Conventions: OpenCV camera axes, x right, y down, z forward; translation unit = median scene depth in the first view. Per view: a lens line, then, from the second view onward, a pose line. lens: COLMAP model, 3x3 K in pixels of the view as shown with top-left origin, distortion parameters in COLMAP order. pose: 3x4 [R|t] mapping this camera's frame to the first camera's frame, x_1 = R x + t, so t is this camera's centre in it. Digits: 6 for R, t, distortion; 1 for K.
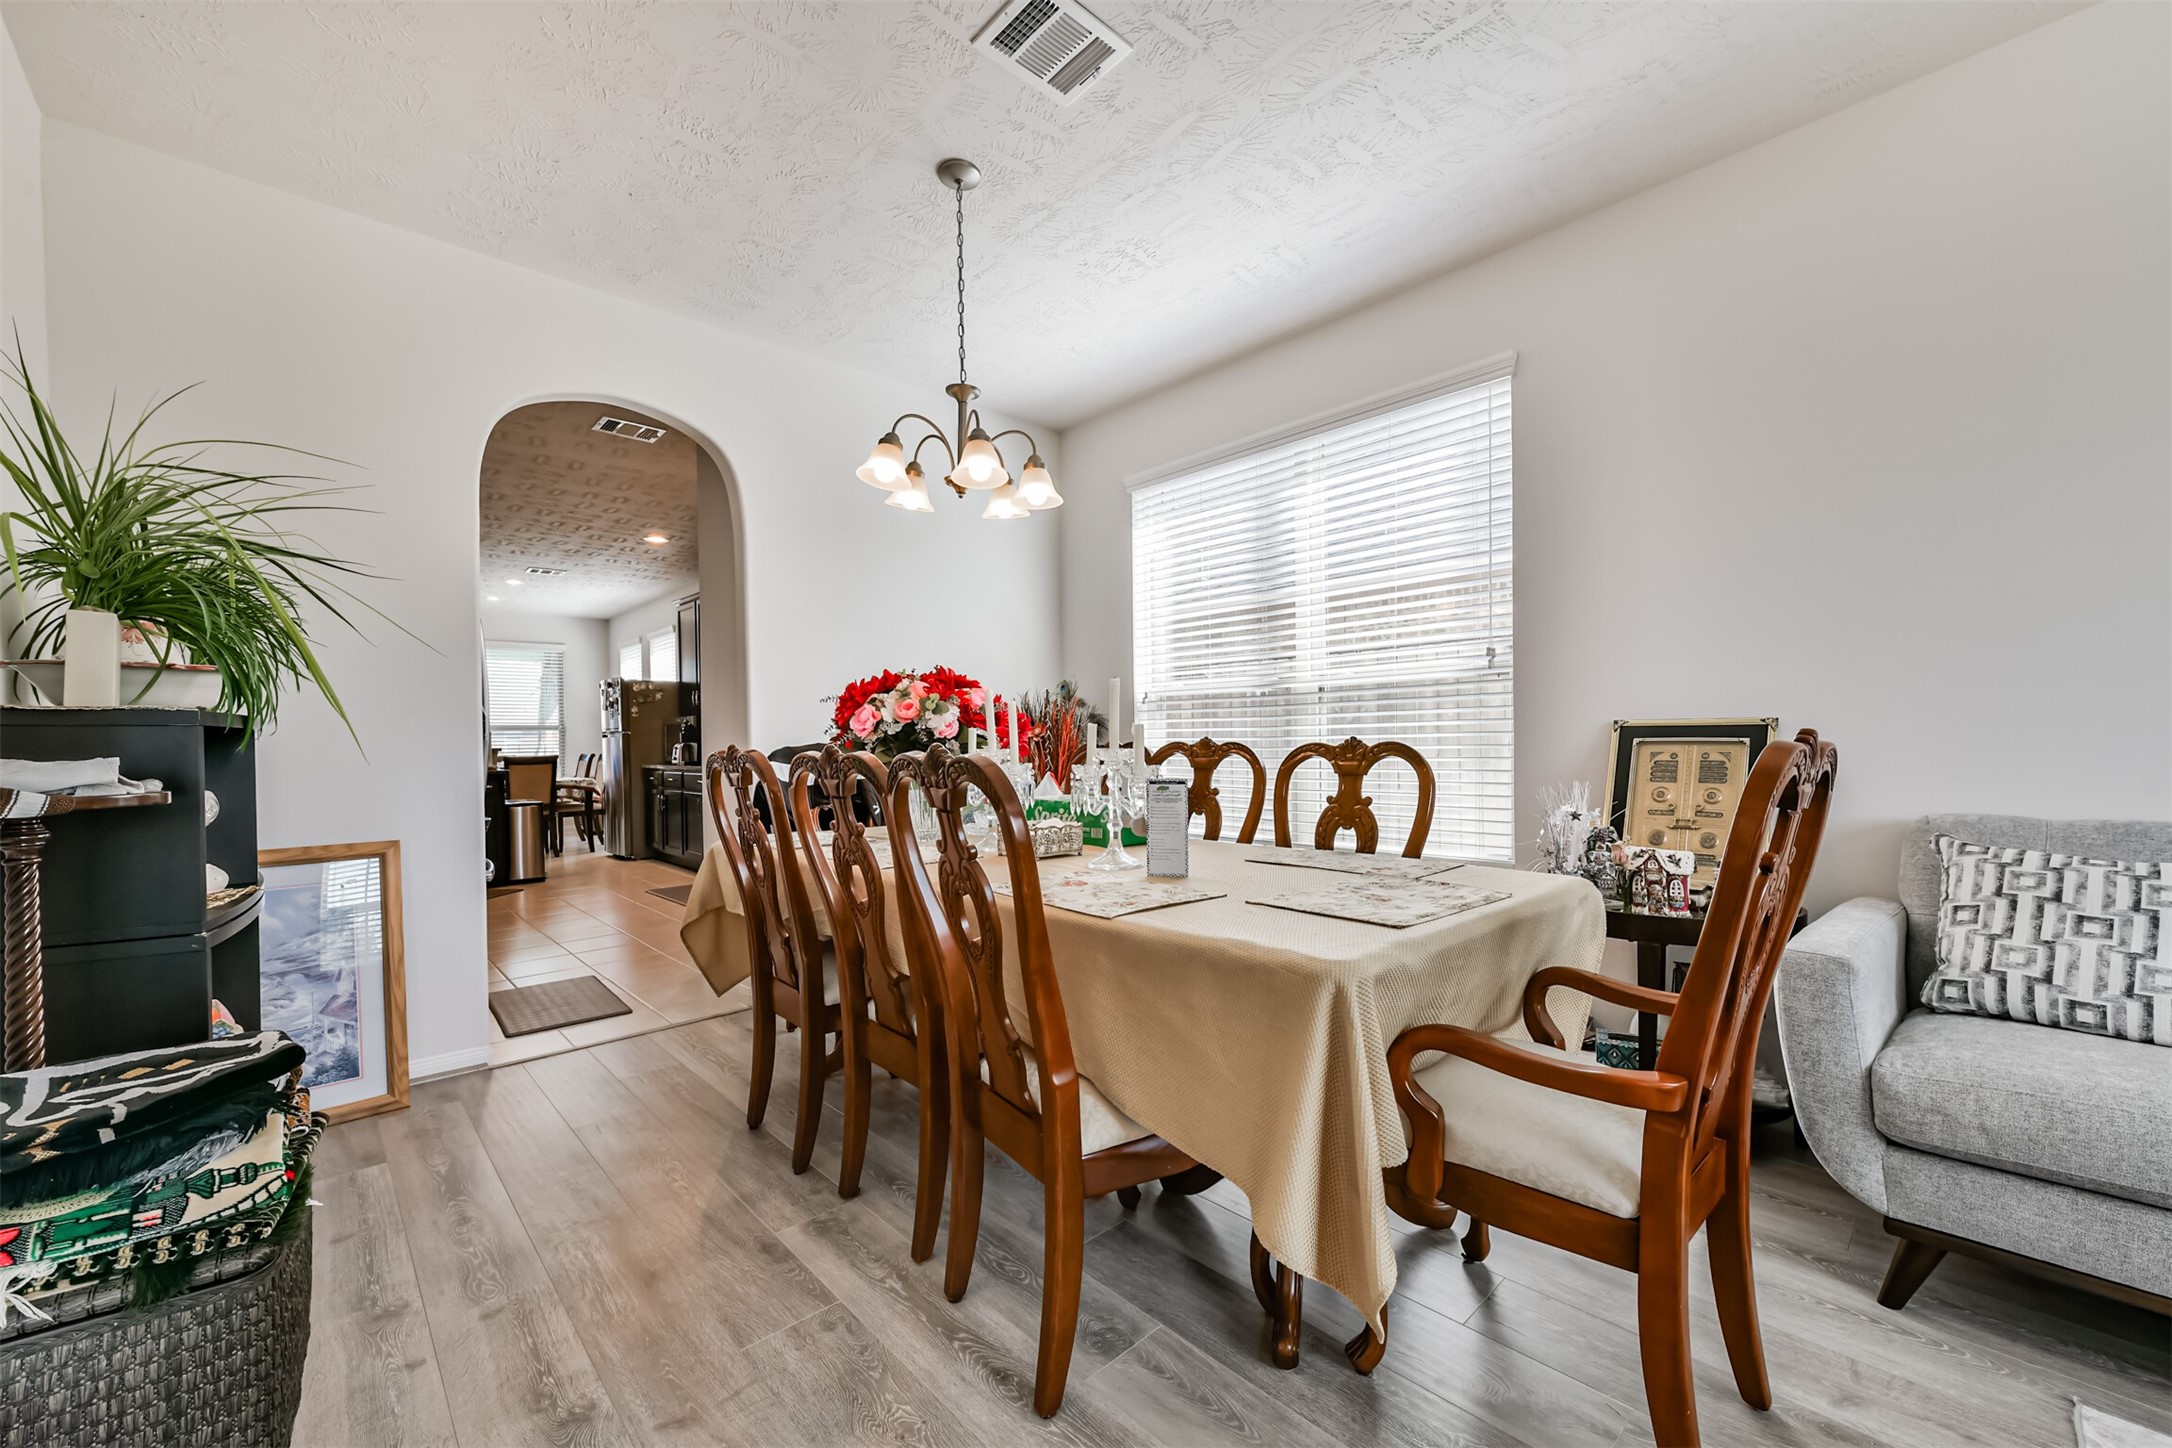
lens RADIAL K [[847.7, 0, 1085.8], [0, 847.7, 753.1], [0, 0, 1]] dist [0.010593, -0.001237]
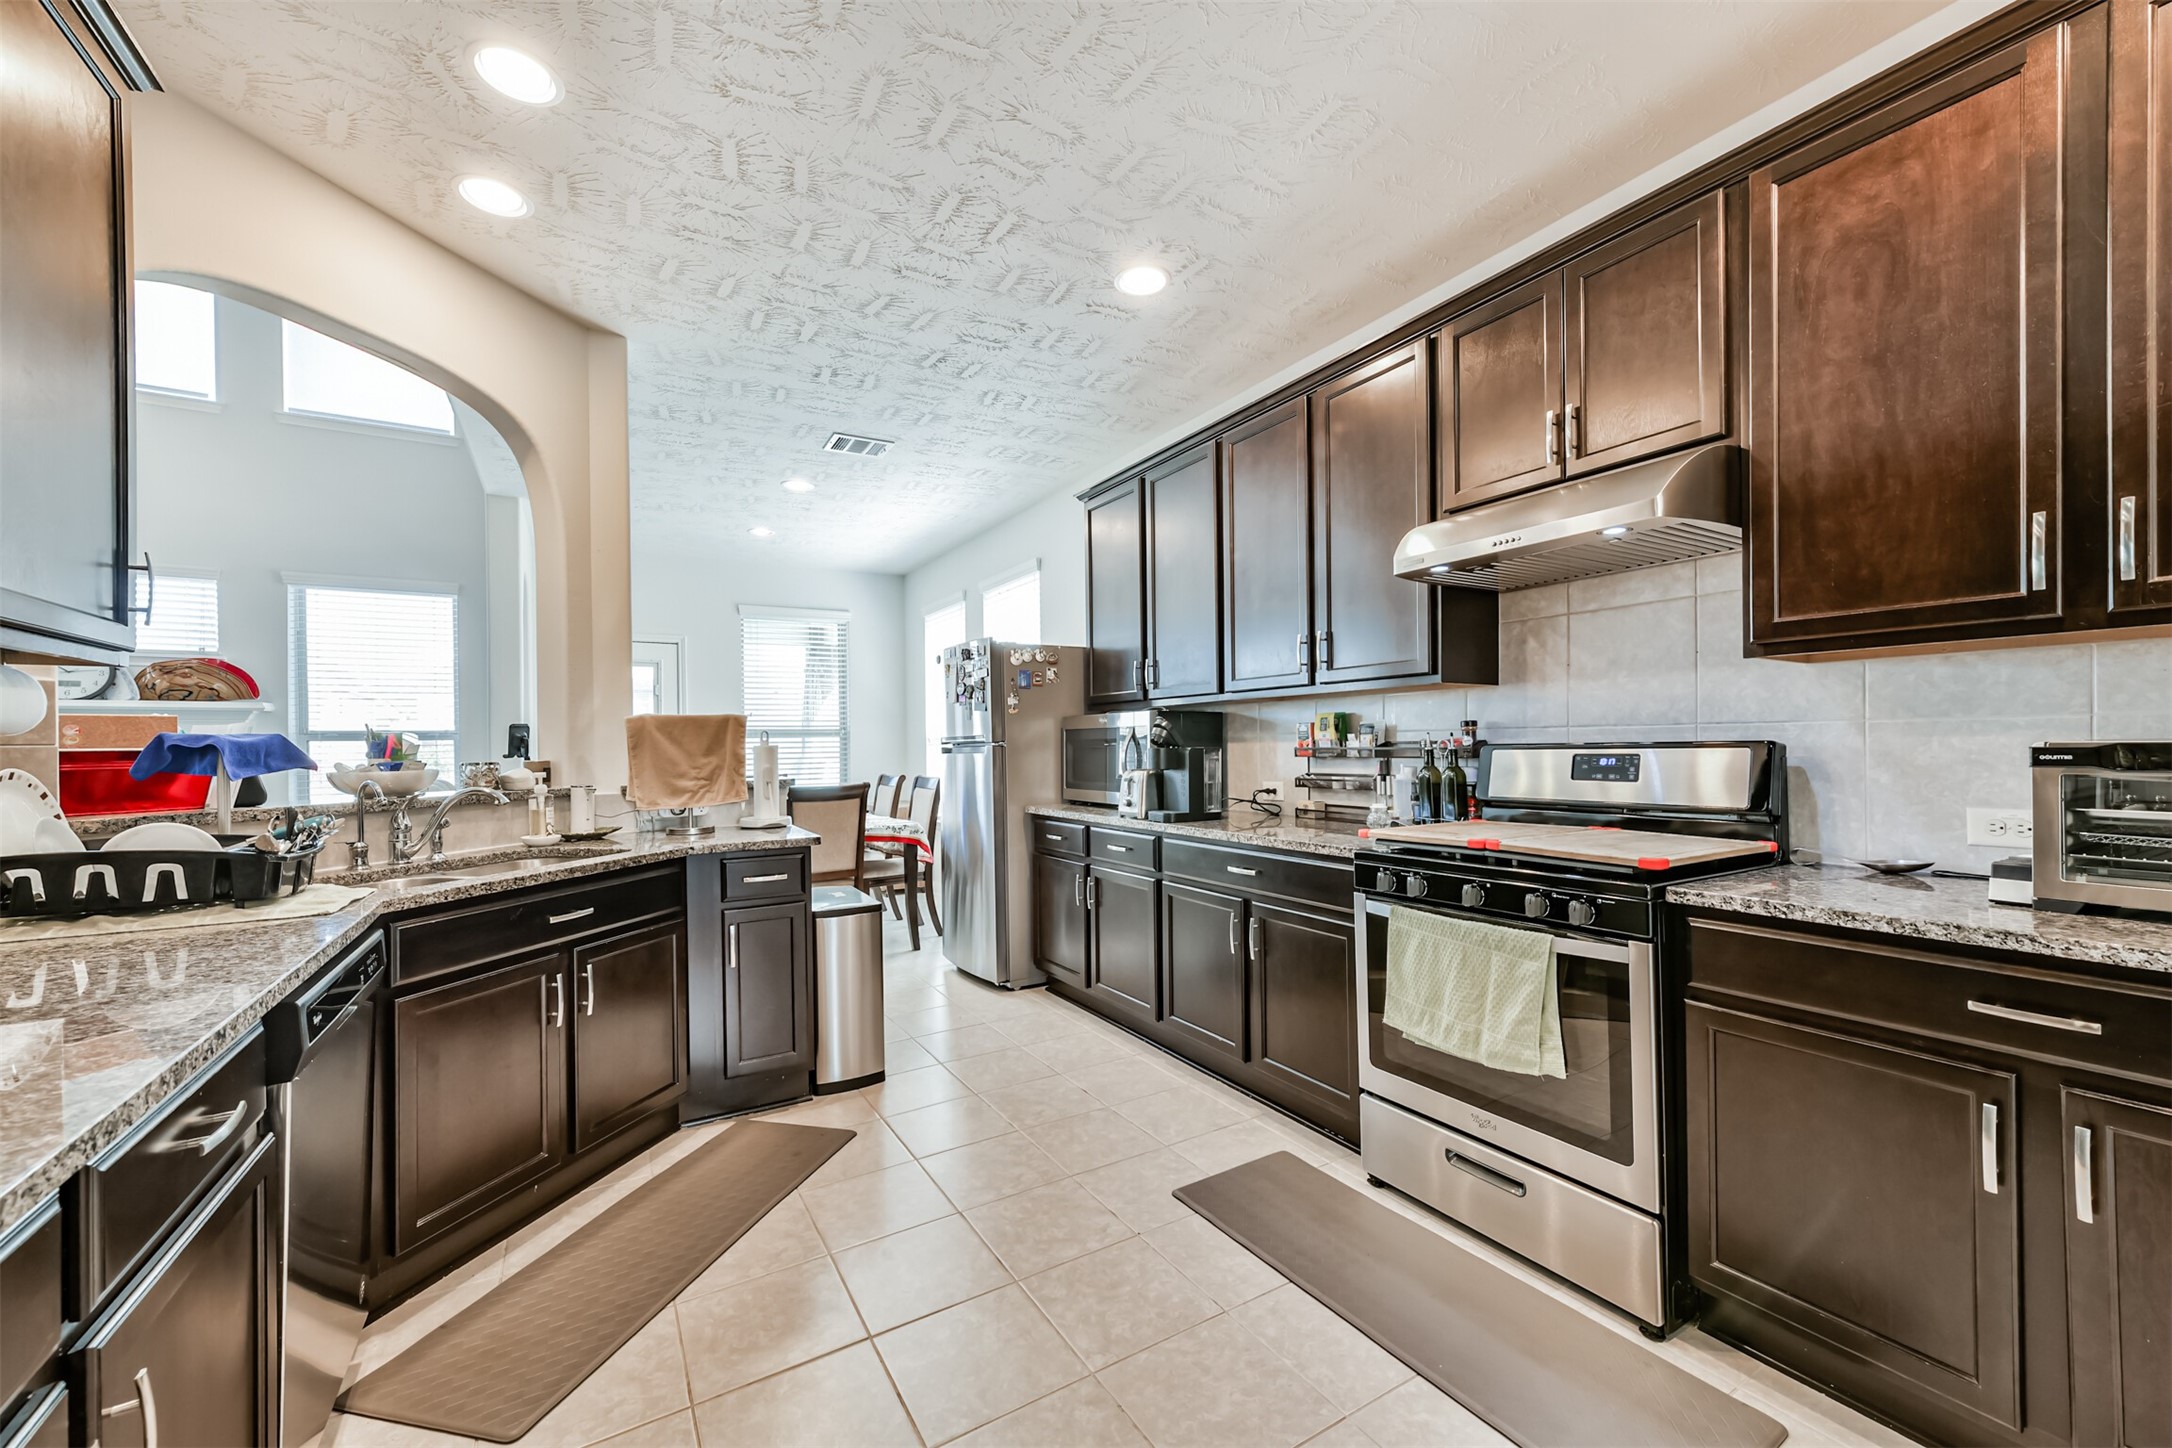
lens RADIAL K [[847.7, 0, 1078.9], [0, 847.7, 736.1], [0, 0, 1]] dist [0.010593, -0.001237]
pose [[0.975800, -0.000004, -0.218664, -0.354850], [-0.004002, 0.999832, -0.017881, -0.019107], [0.218627, 0.018324, 0.975636, 0.474374]]
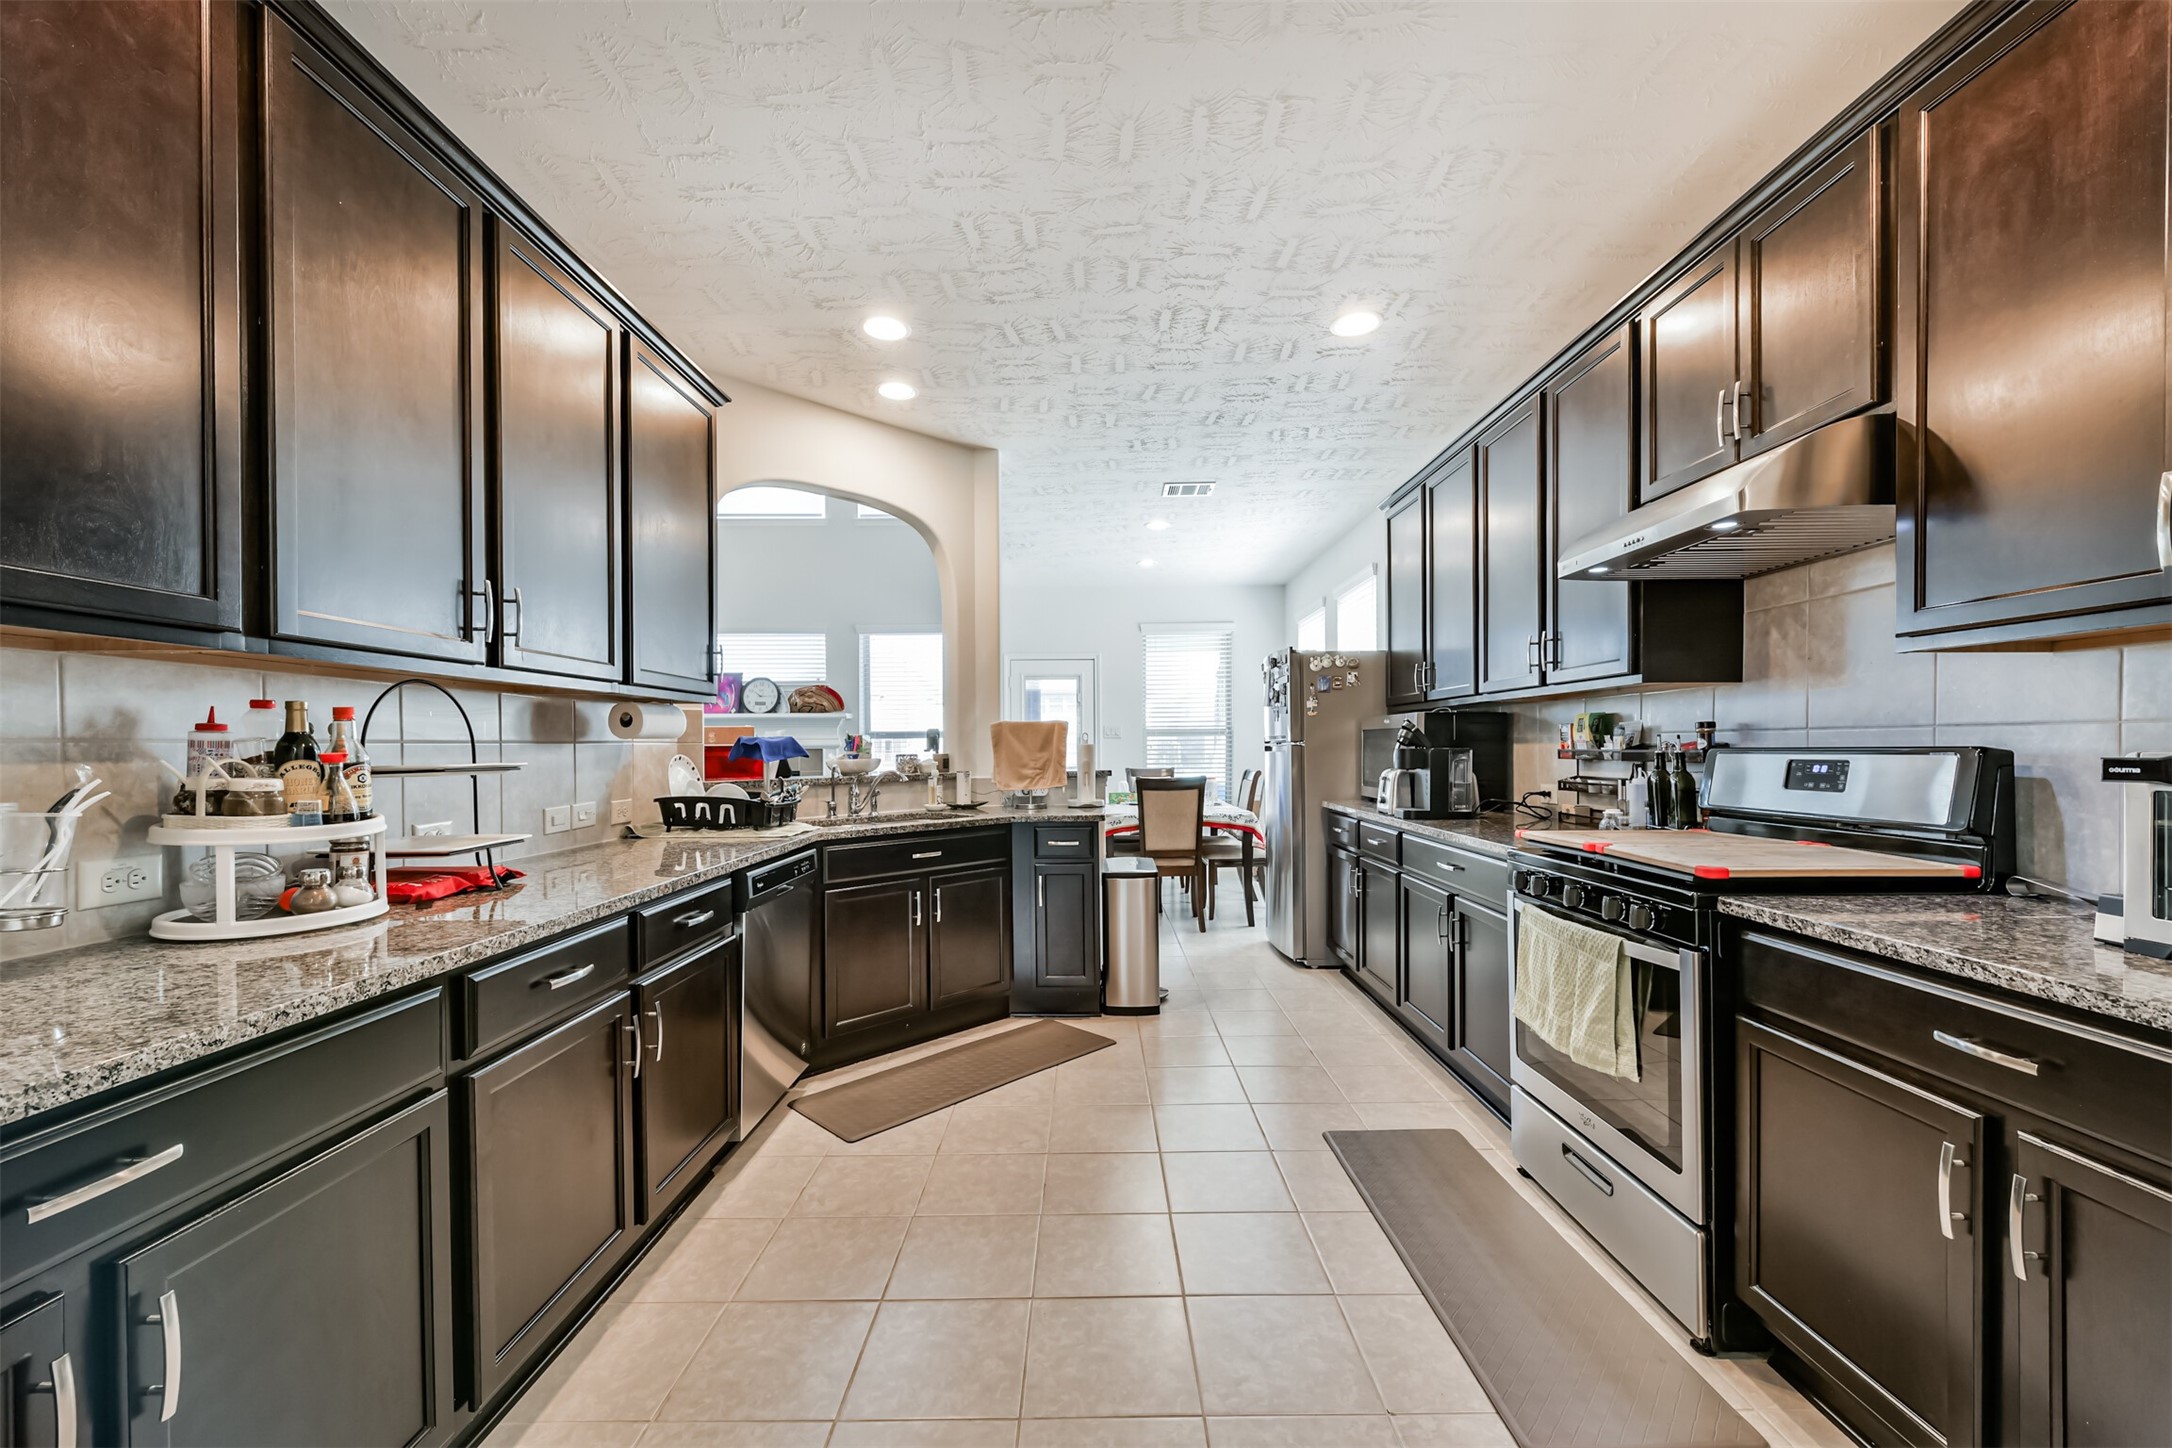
lens RADIAL K [[847.7, 0, 1086.0], [0, 847.7, 735.9], [0, 0, 1]] dist [0.010593, -0.001237]
pose [[0.723098, 0.001698, -0.690744, -0.234195], [-0.011610, 0.999886, -0.009697, -0.021021], [0.690648, 0.015031, 0.723035, 0.458530]]
